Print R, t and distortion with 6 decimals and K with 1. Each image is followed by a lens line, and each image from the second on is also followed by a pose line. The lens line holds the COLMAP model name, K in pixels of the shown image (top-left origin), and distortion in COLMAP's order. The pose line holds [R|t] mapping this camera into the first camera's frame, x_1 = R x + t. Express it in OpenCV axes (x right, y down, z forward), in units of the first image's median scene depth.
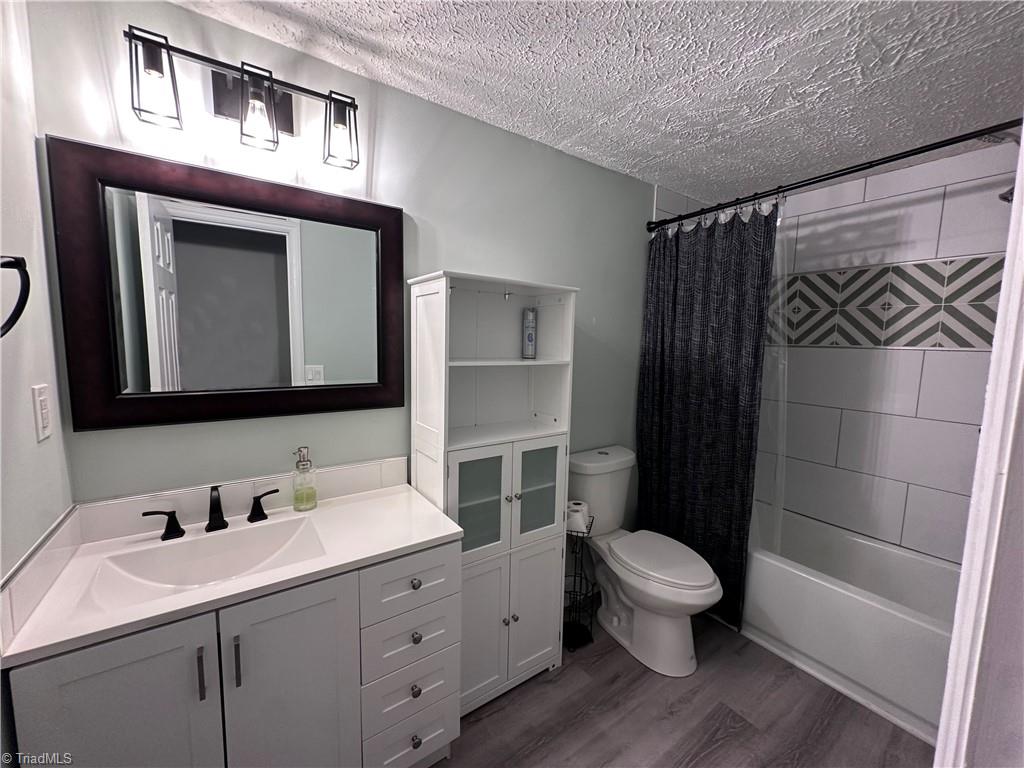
lens RADIAL K [[415.9, 0, 512.0], [0, 415.9, 384.0], [0, 0, 1]] dist [-0.000107, -0.000088]
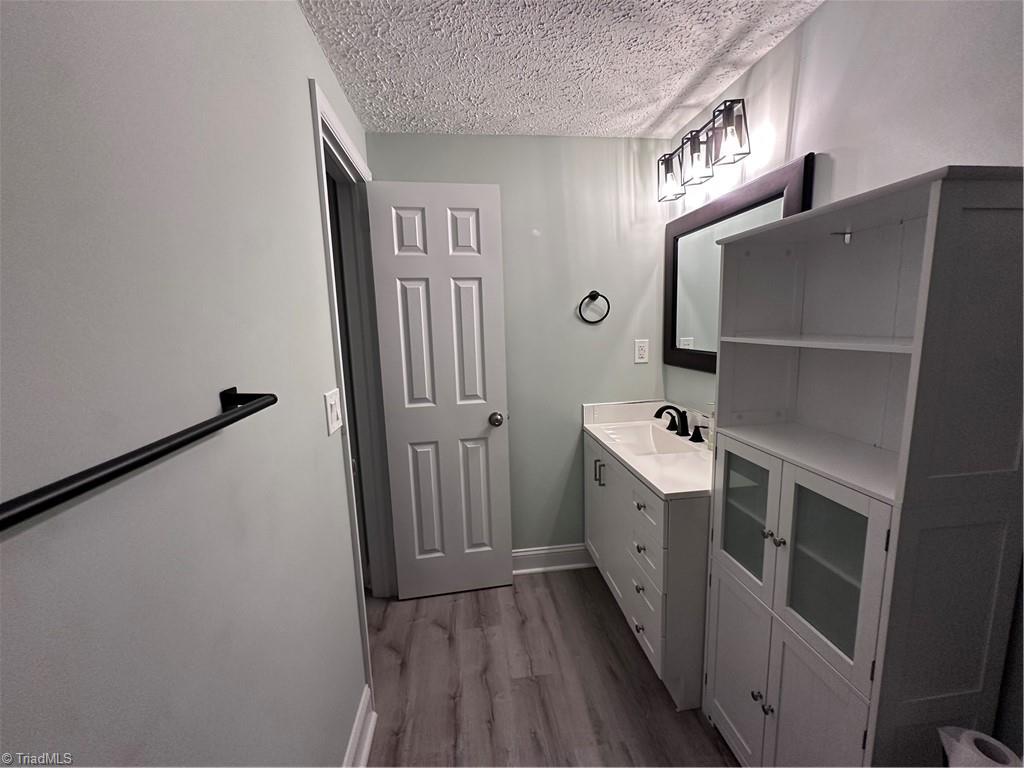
lens RADIAL K [[415.9, 0, 512.0], [0, 415.9, 384.0], [0, 0, 1]] dist [-0.000107, -0.000088]
pose [[-0.444867, 0.127281, -0.886506, 0.782253], [-0.088455, 0.978766, 0.184916, -0.069362], [0.891218, 0.160678, -0.424161, 0.863844]]
